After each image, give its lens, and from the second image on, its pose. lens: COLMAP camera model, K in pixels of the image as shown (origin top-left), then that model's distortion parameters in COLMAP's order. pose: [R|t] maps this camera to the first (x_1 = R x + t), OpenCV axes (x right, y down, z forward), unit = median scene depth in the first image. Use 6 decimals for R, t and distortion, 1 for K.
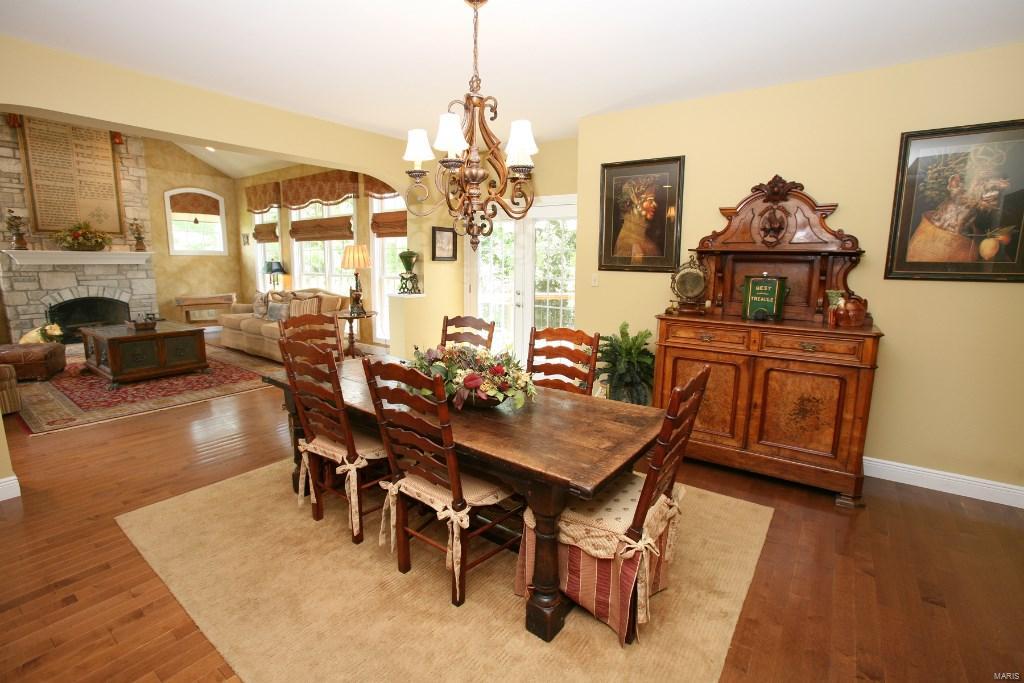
lens RADIAL K [[464.8, 0, 514.9], [0, 464.8, 337.9], [0, 0, 1]] dist [-0.079941, 0.030343]
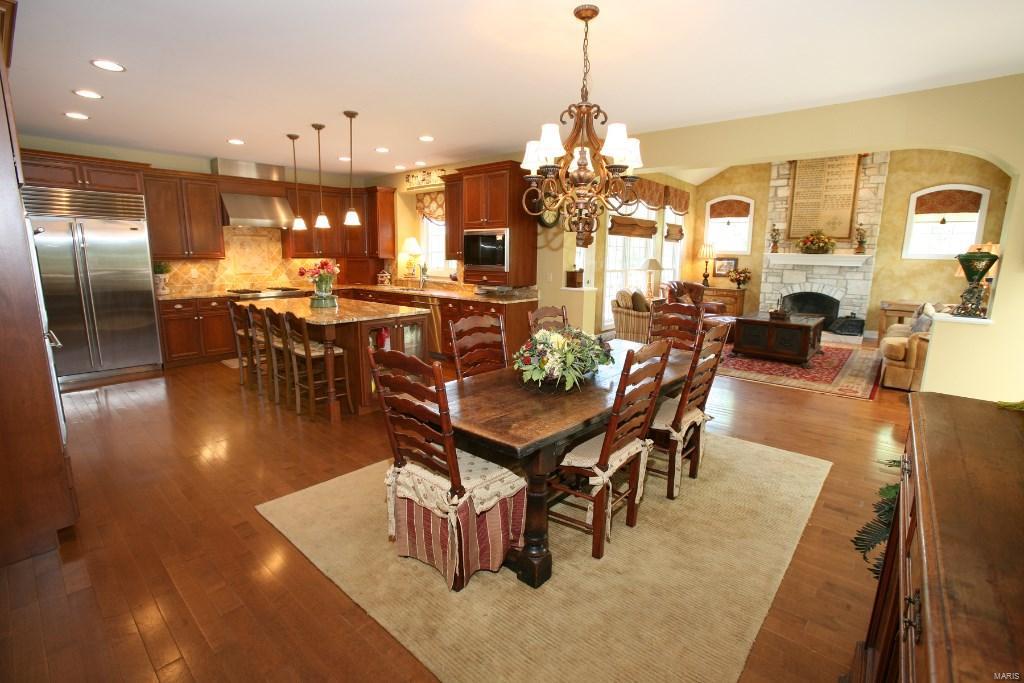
lens RADIAL K [[464.8, 0, 514.9], [0, 464.8, 337.9], [0, 0, 1]] dist [-0.079941, 0.030343]
pose [[-0.072841, 0.165597, -0.983500, 0.317347], [-0.179526, 0.967835, 0.176256, -0.042519], [0.981053, 0.189403, -0.040769, 0.279199]]
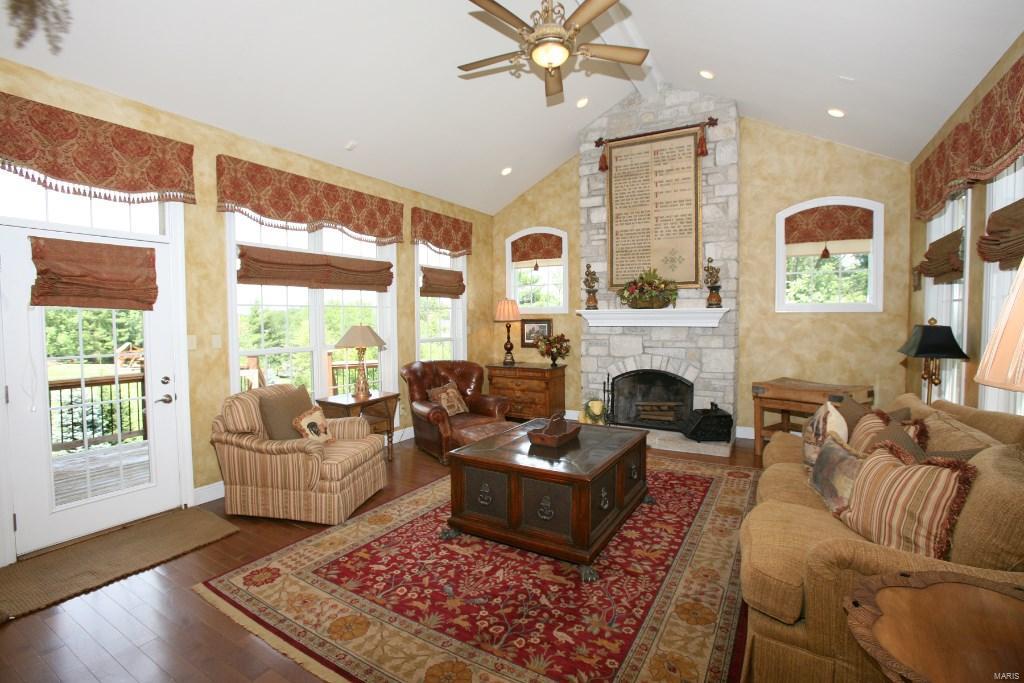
lens RADIAL K [[464.8, 0, 514.9], [0, 464.8, 337.9], [0, 0, 1]] dist [-0.079941, 0.030343]
pose [[0.105303, 0.031170, -0.993952, -0.207335], [-0.157443, 0.987425, 0.014285, -0.117807], [0.981898, 0.154987, 0.108886, 0.668222]]
